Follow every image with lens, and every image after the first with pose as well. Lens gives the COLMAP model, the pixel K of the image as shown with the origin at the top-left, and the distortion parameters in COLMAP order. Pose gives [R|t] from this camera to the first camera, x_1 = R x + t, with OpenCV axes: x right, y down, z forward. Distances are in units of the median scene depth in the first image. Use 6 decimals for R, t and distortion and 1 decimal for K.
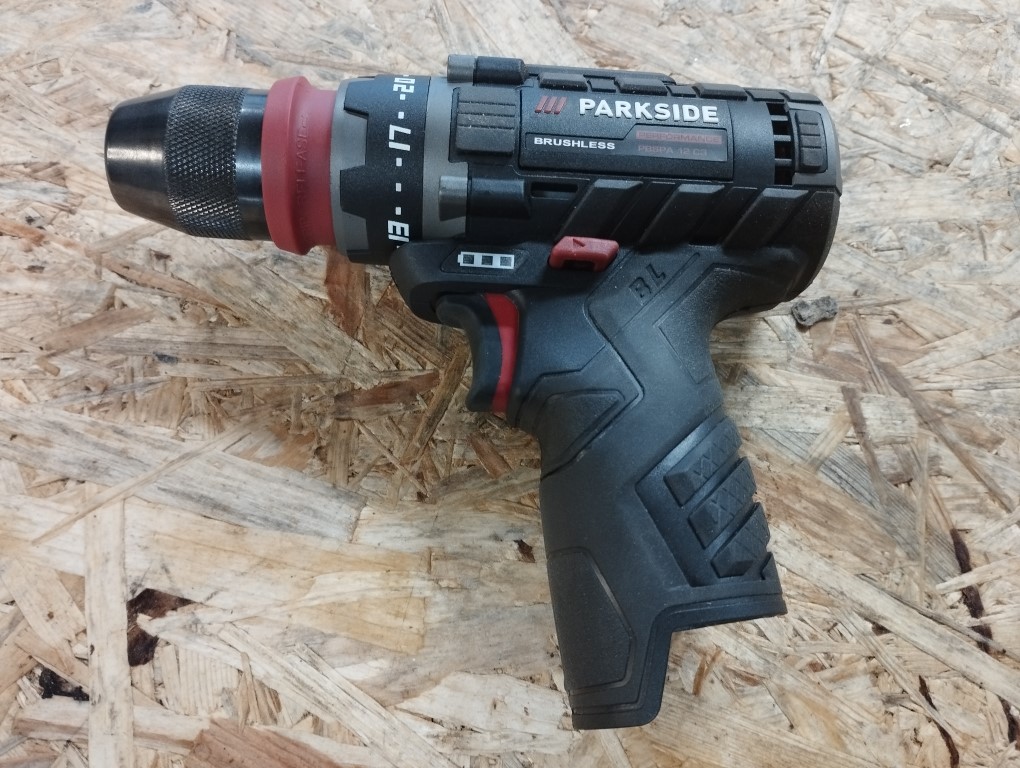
lens RADIAL K [[882.9, 0, 503.8], [0, 882.9, 381.5], [0, 0, 1]] dist [0.064679, -0.114783]
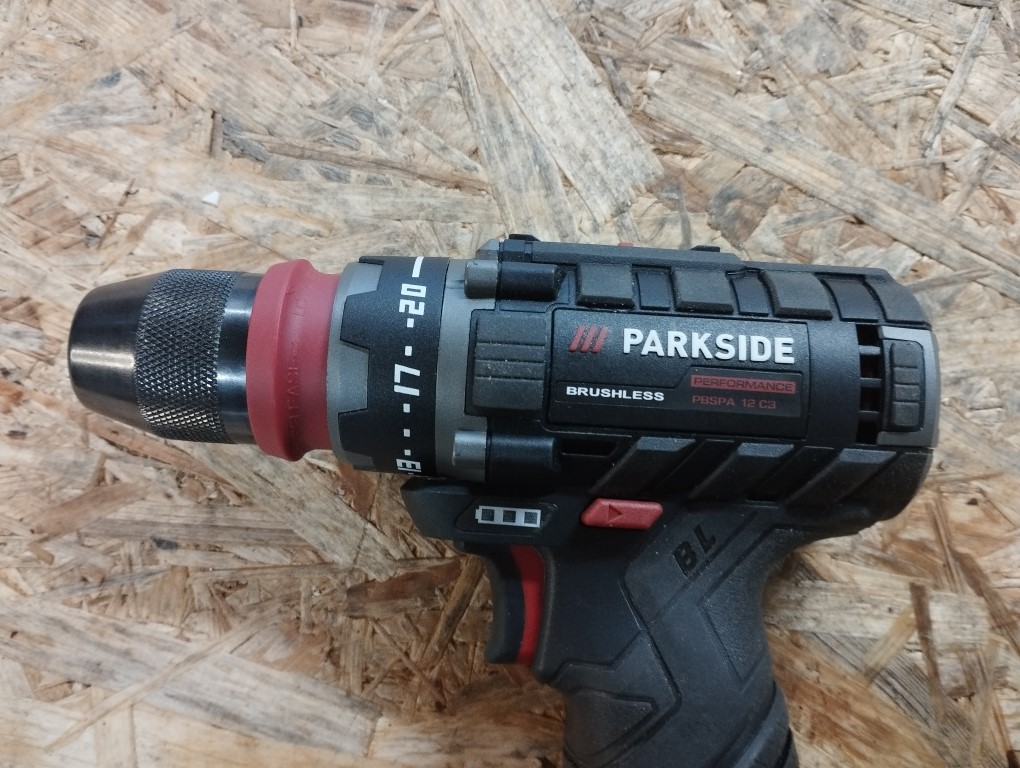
lens RADIAL K [[882.9, 0, 503.8], [0, 882.9, 381.5], [0, 0, 1]] dist [0.064679, -0.114783]
pose [[0.998449, 0.023938, -0.050268, 0.013406], [-0.010467, 0.967459, 0.252812, -0.424000], [0.054684, -0.251893, 0.966209, 0.169163]]
